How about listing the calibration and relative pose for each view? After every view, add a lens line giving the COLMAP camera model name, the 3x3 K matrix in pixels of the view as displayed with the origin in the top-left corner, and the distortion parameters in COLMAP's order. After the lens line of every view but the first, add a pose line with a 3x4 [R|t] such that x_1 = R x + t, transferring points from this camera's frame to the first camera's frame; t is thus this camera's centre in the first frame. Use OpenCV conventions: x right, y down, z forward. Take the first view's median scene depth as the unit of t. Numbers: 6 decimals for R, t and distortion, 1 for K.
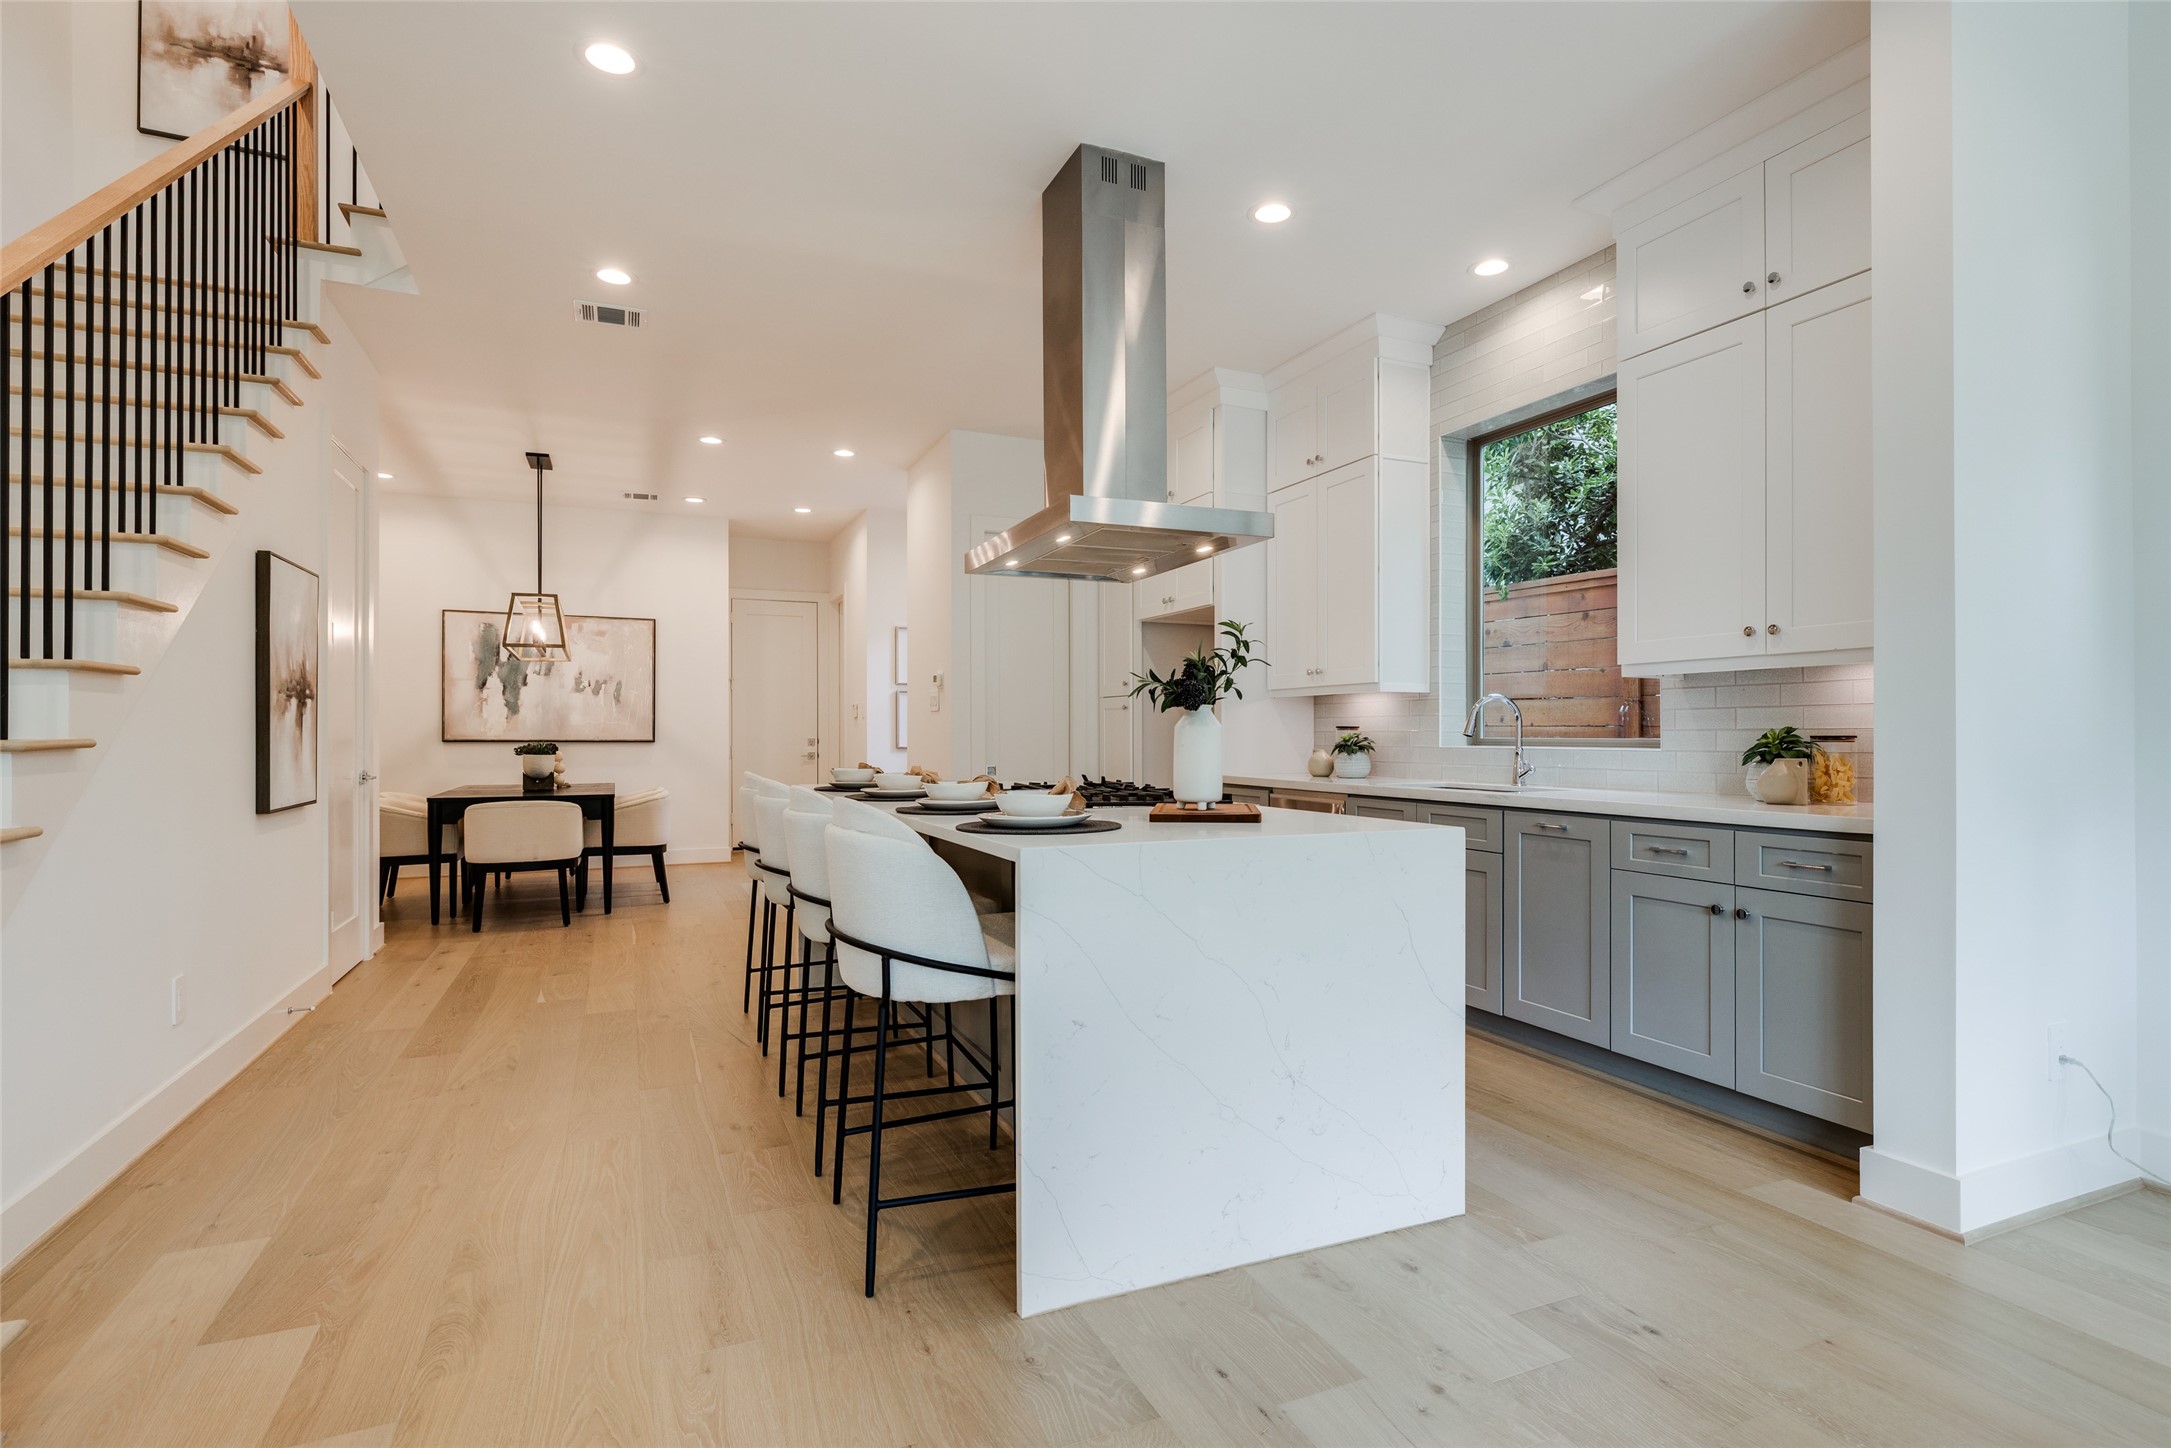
lens RADIAL K [[1061.6, 0, 1085.5], [0, 1061.6, 724.0], [0, 0, 1]] dist [0.005175, -0.000002]
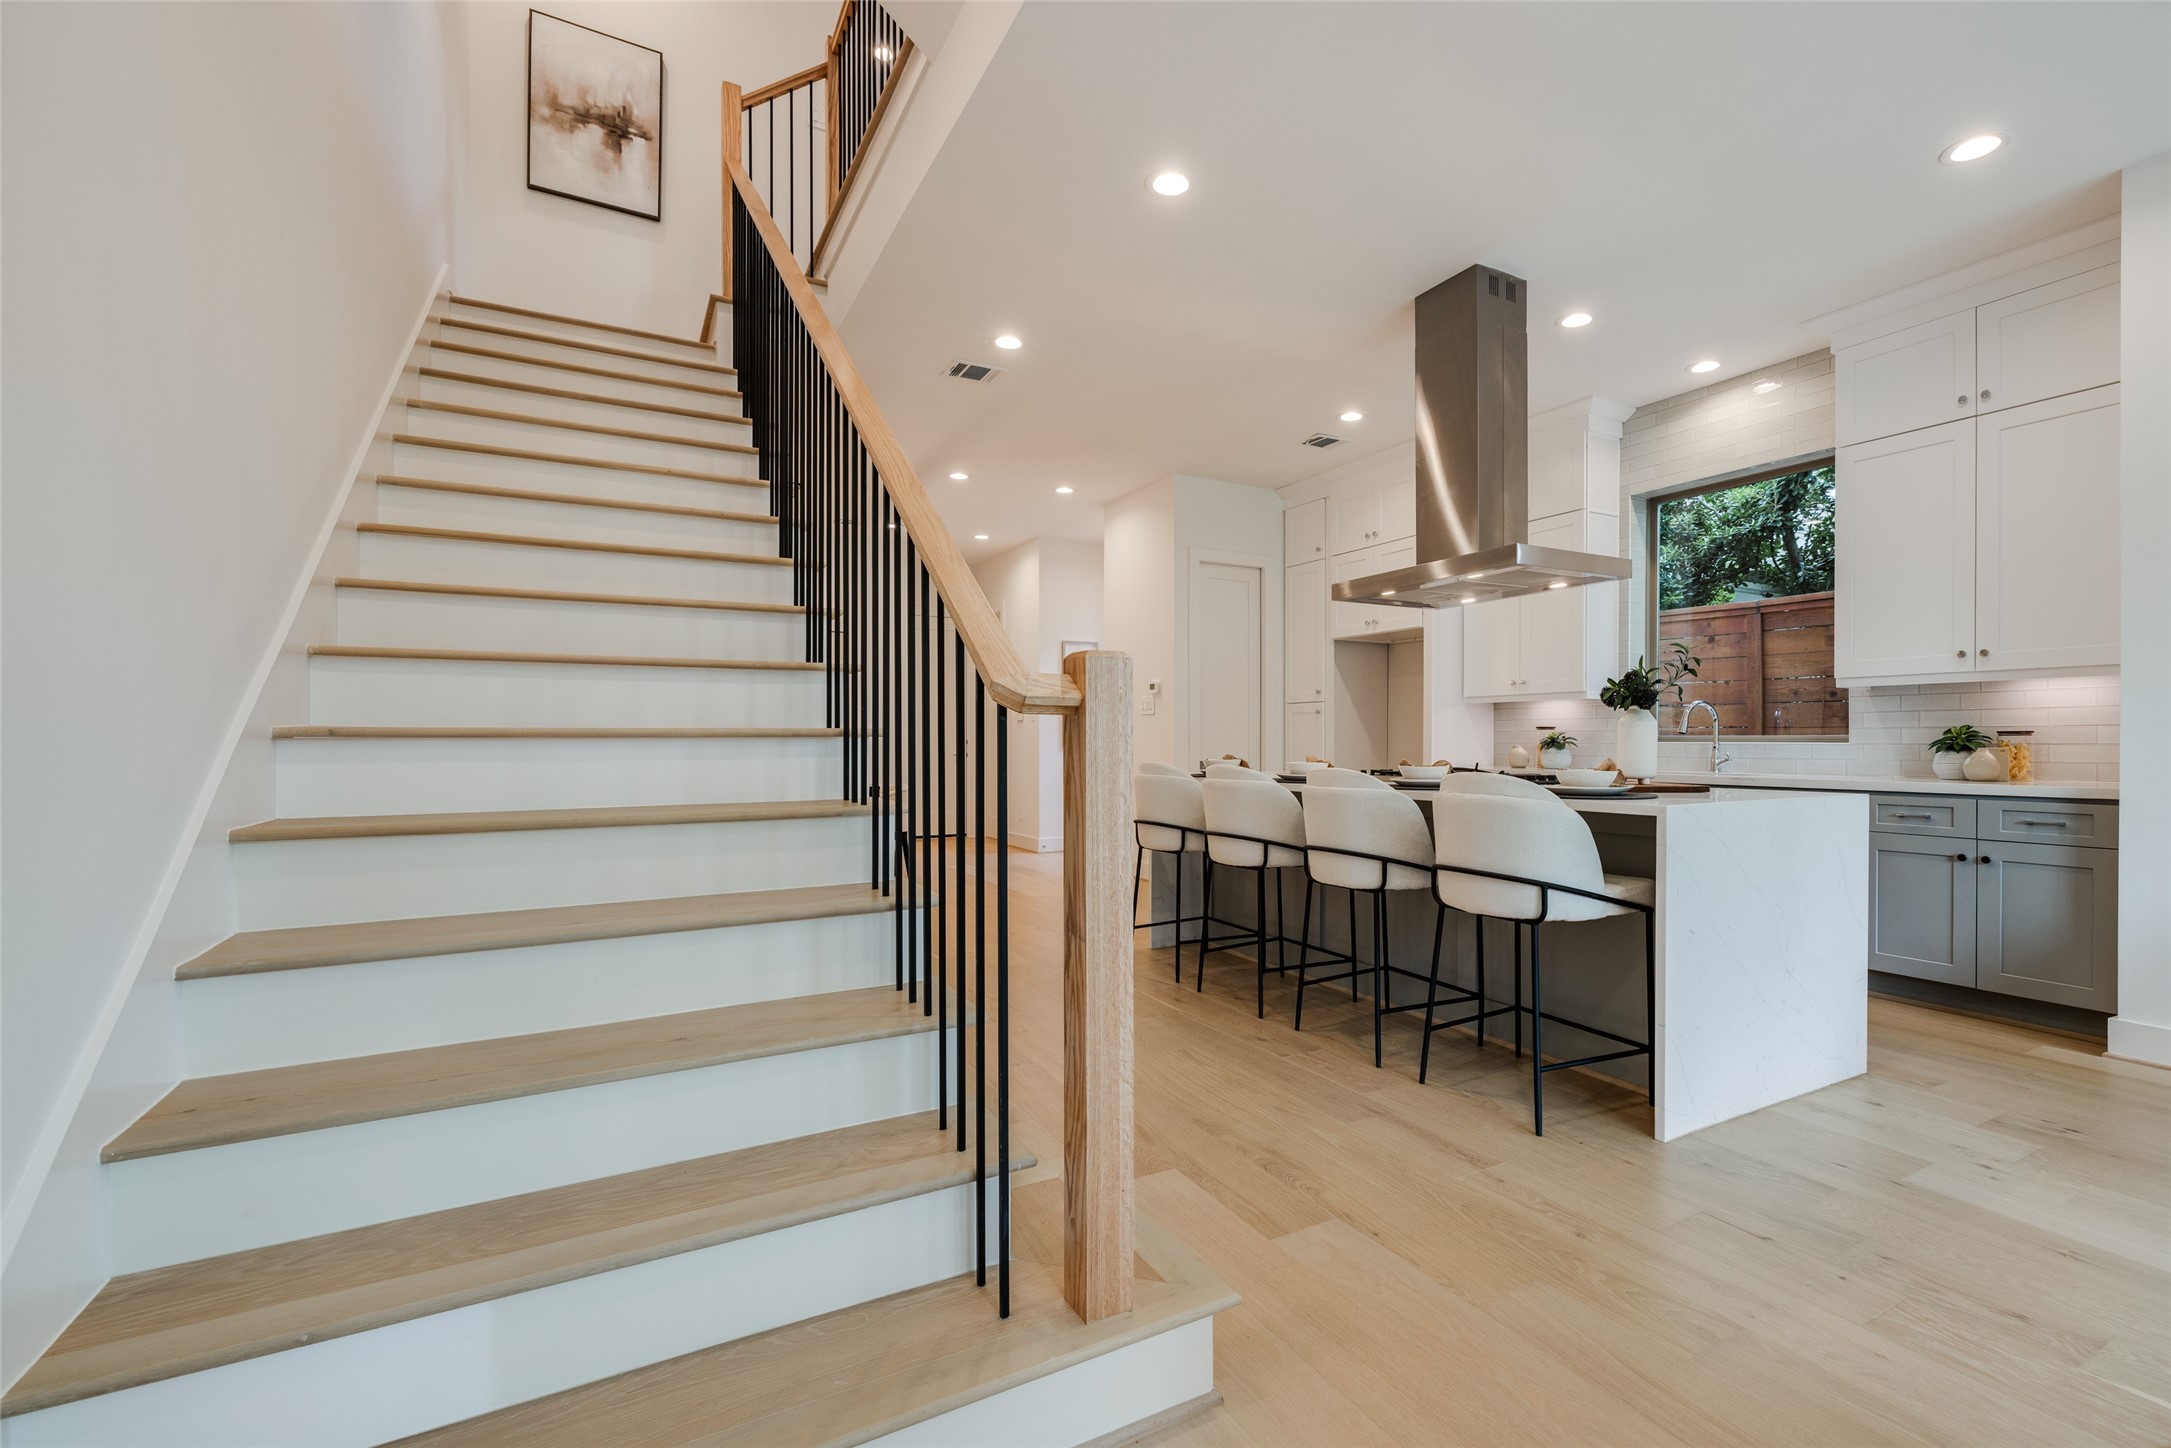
lens RADIAL K [[966.8, 0, 1152.5], [0, 966.8, 737.8], [0, 0, 1]] dist [0.004246, 0.000078]
pose [[0.993896, 0.000460, 0.110323, -0.352308], [-0.001226, 0.999976, 0.006871, 0.008171], [-0.110317, -0.006965, 0.993872, -0.075039]]
